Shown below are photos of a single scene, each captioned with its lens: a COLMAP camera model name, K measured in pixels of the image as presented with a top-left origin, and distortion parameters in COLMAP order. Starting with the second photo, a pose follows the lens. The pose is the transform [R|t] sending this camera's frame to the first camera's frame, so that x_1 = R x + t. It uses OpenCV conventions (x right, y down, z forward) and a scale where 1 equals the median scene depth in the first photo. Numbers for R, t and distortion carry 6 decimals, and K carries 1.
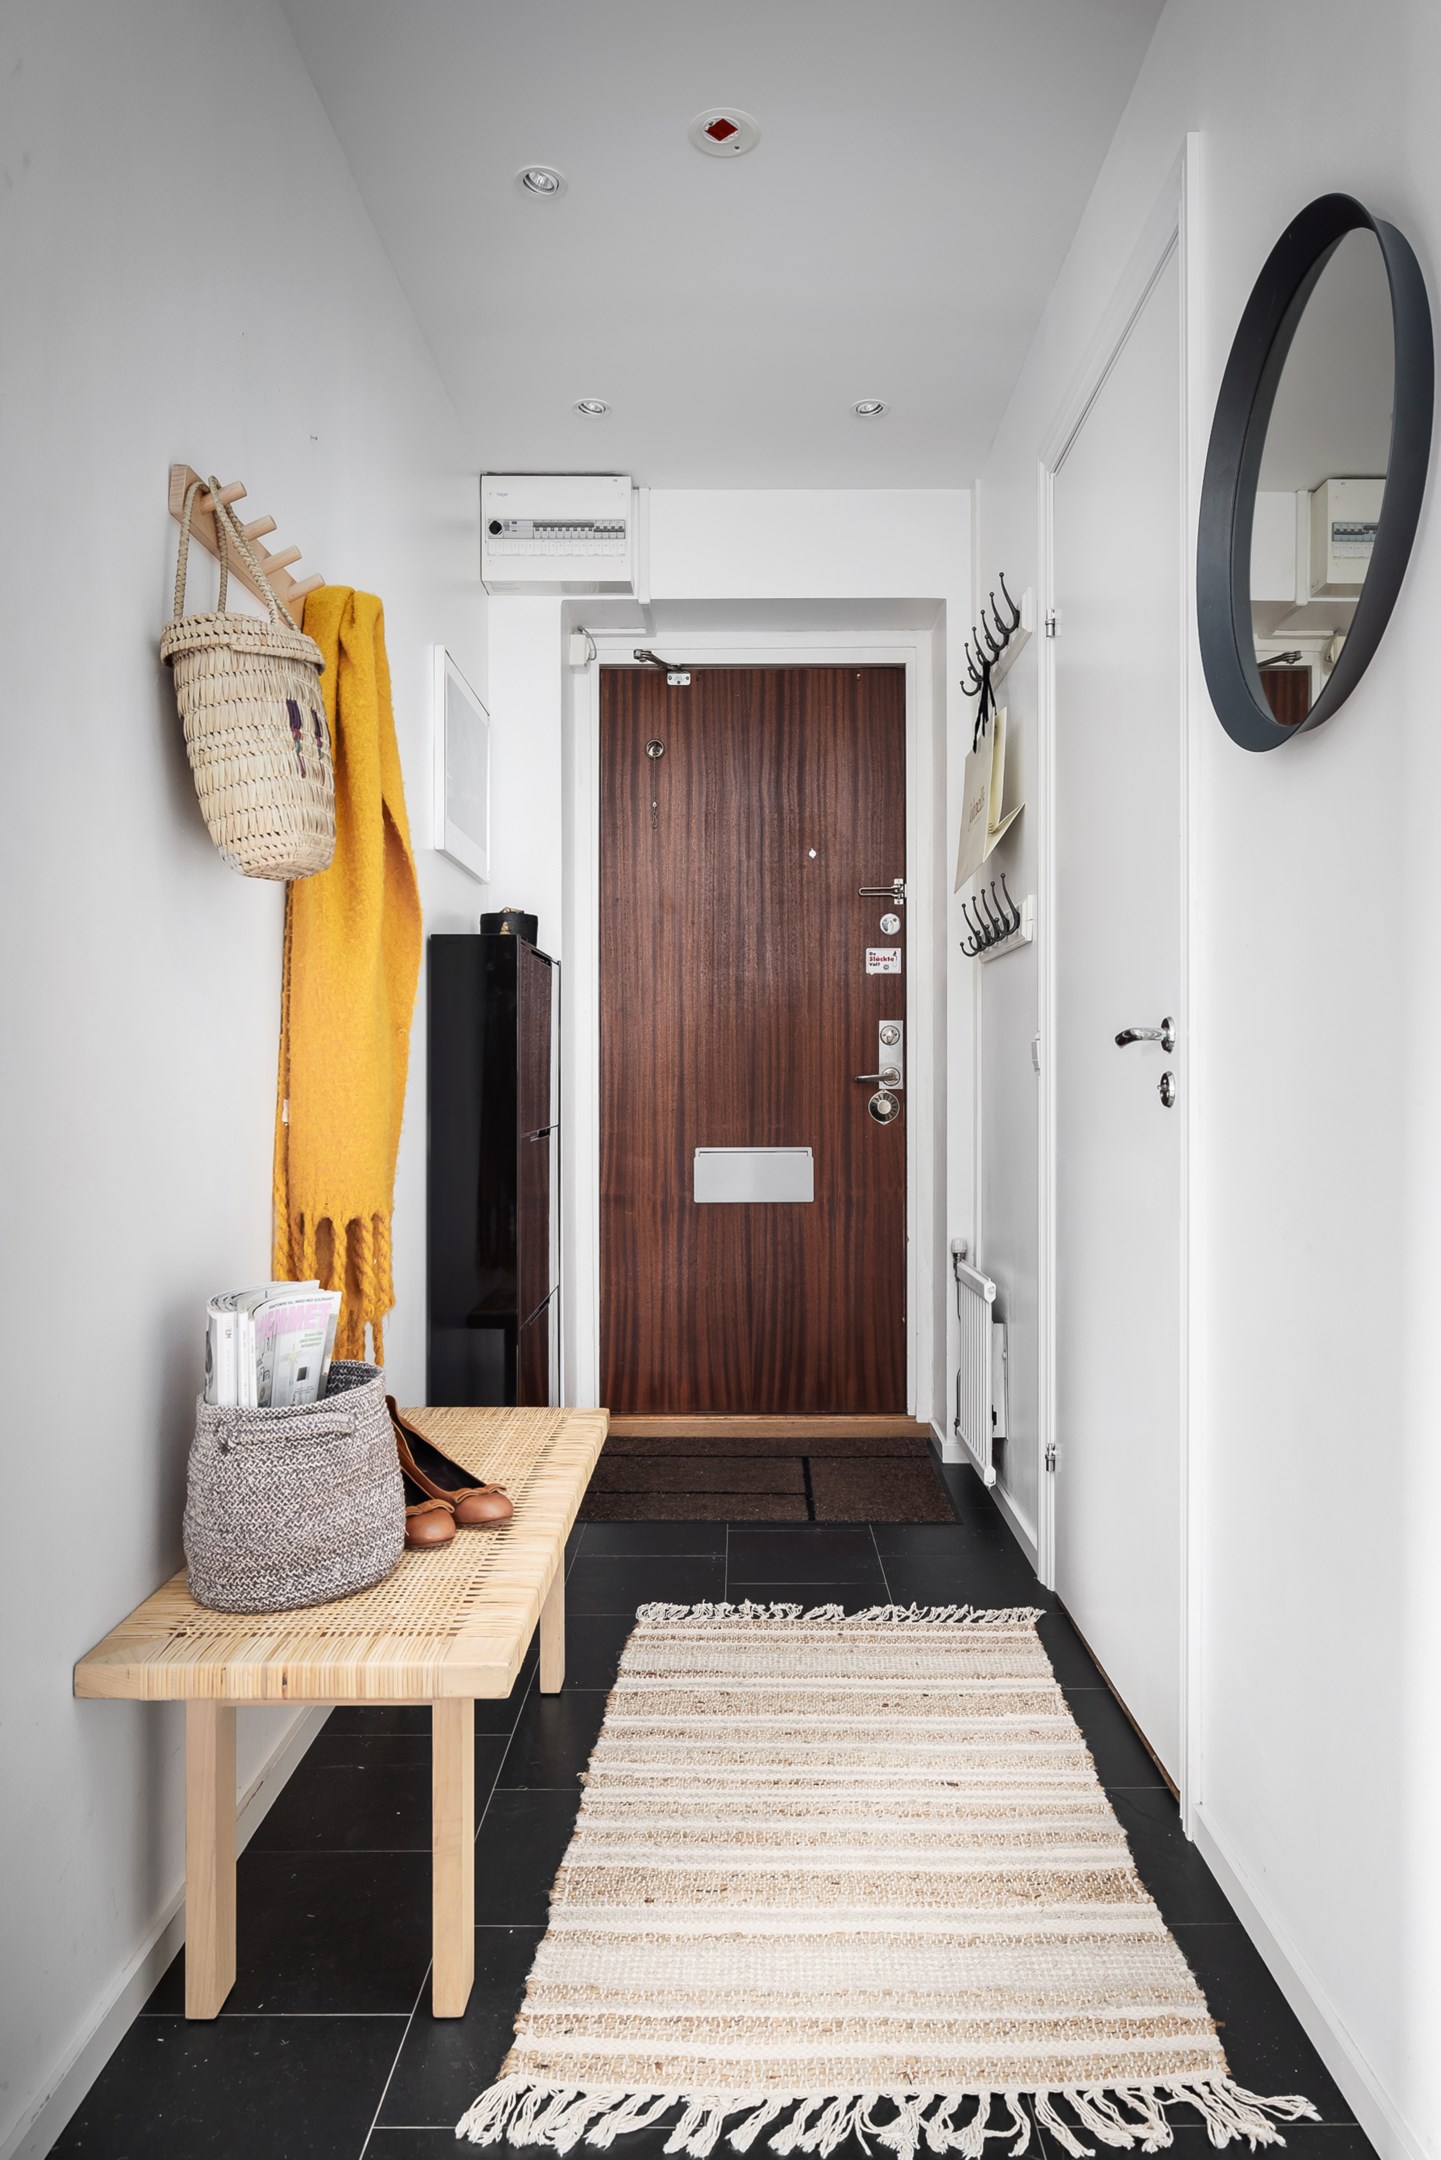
lens RADIAL K [[1408.7, 0, 720.5], [0, 1408.7, 1080.0], [0, 0, 1]] dist [-0.003024, 0.000791]
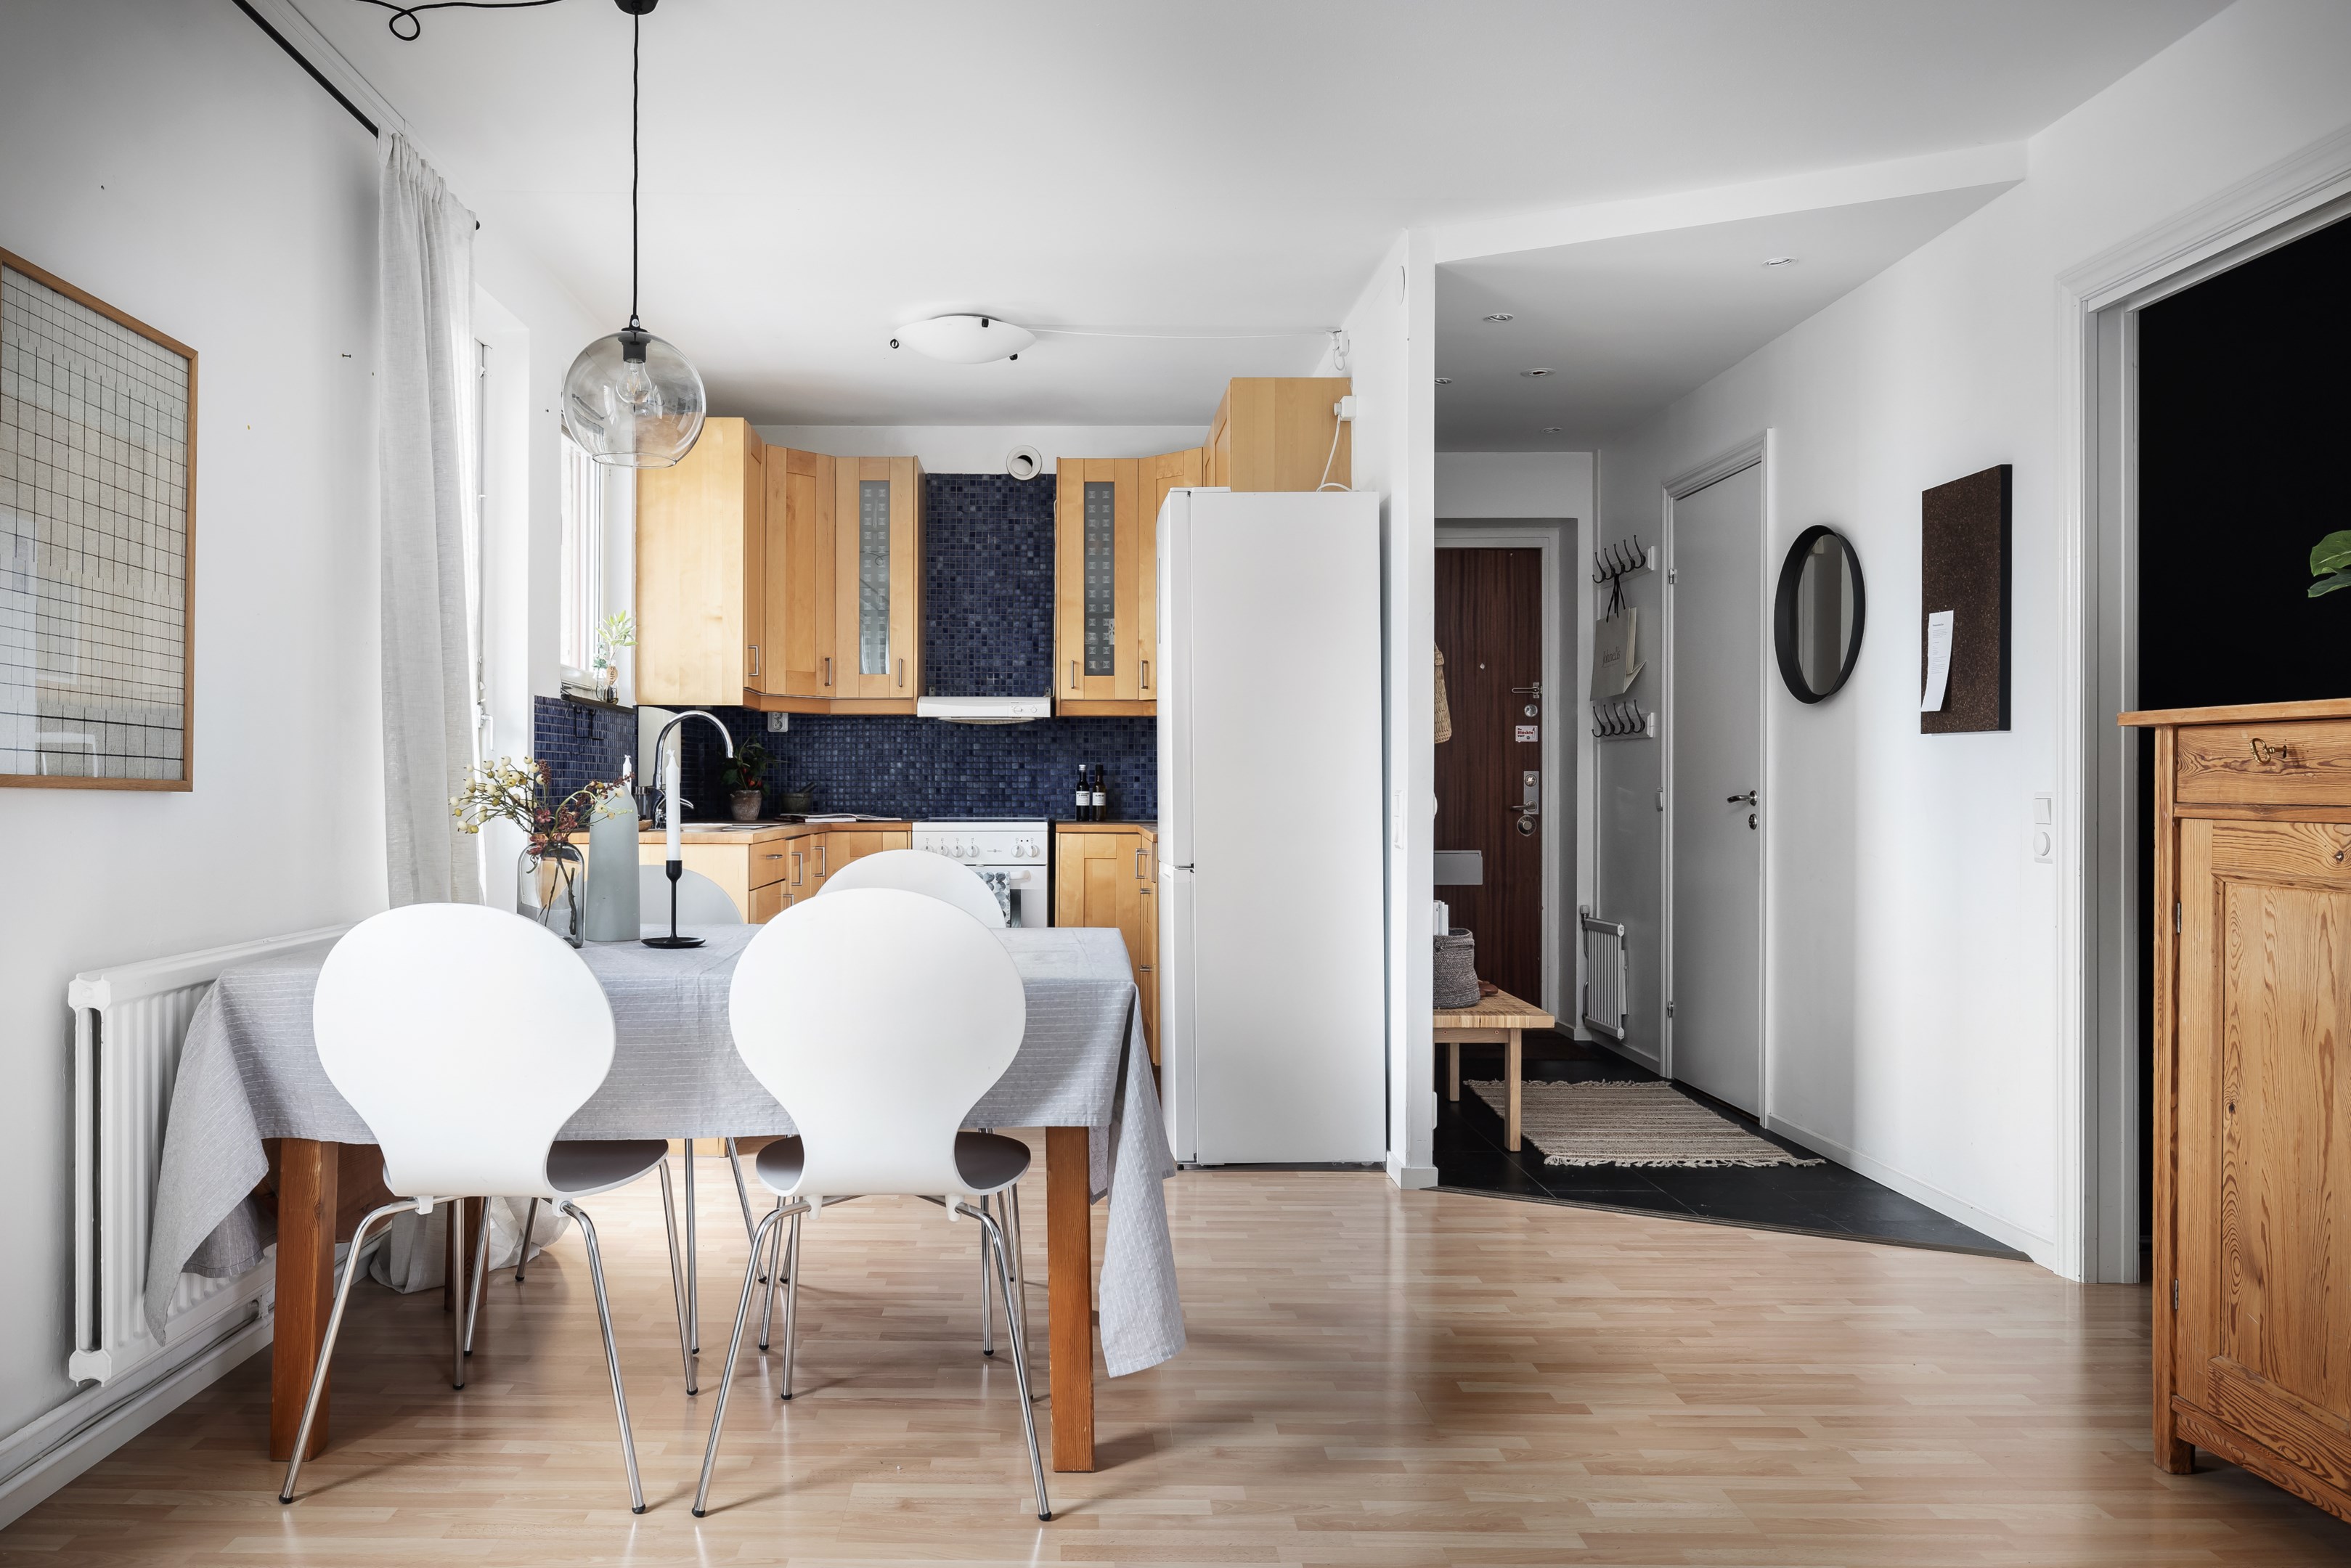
lens RADIAL K [[1671.5, 0, 1055.6], [0, 1671.5, 781.1], [0, 0, 1]] dist [0.001109, 0.000522]
pose [[0.999945, 0.003168, 0.010036, -0.438220], [-0.003151, 0.999993, -0.001778, -0.026279], [-0.010041, 0.001746, 0.999948, -0.889895]]
